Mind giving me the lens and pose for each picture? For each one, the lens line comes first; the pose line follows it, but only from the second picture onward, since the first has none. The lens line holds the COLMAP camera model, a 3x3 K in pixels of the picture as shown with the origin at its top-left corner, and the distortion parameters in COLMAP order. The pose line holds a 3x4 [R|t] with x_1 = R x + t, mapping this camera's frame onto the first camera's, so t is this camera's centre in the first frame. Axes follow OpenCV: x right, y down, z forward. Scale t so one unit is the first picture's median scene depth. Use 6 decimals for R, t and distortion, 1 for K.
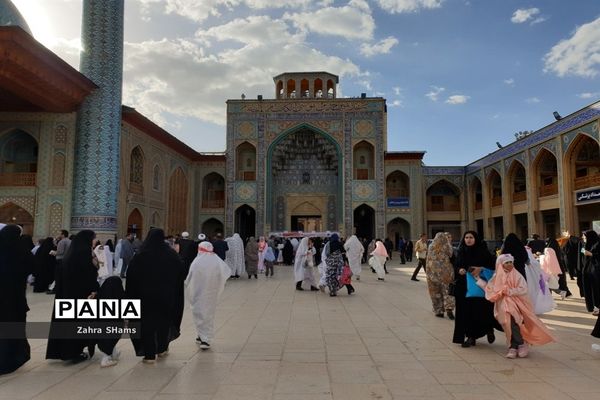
lens RADIAL K [[465.1, 0, 311.2], [0, 465.1, 201.1], [0, 0, 1]] dist [0.222220, -0.429326]
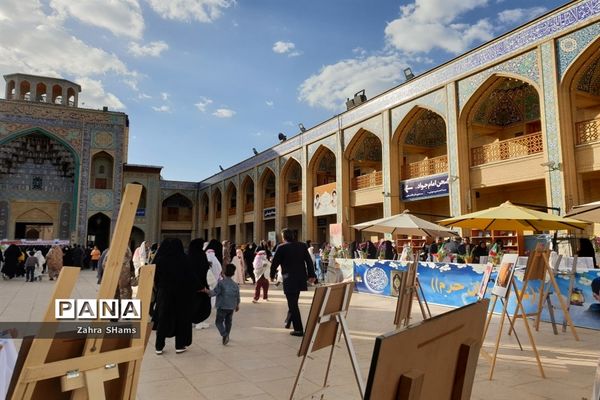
lens RADIAL K [[471.6, 0, 314.2], [0, 471.6, 192.1], [0, 0, 1]] dist [0.010820, -0.001315]
pose [[0.880339, 0.054046, 0.471257, 0.033274], [-0.036889, 0.998280, -0.045576, -0.008392], [-0.472909, 0.022738, 0.880818, -0.130202]]
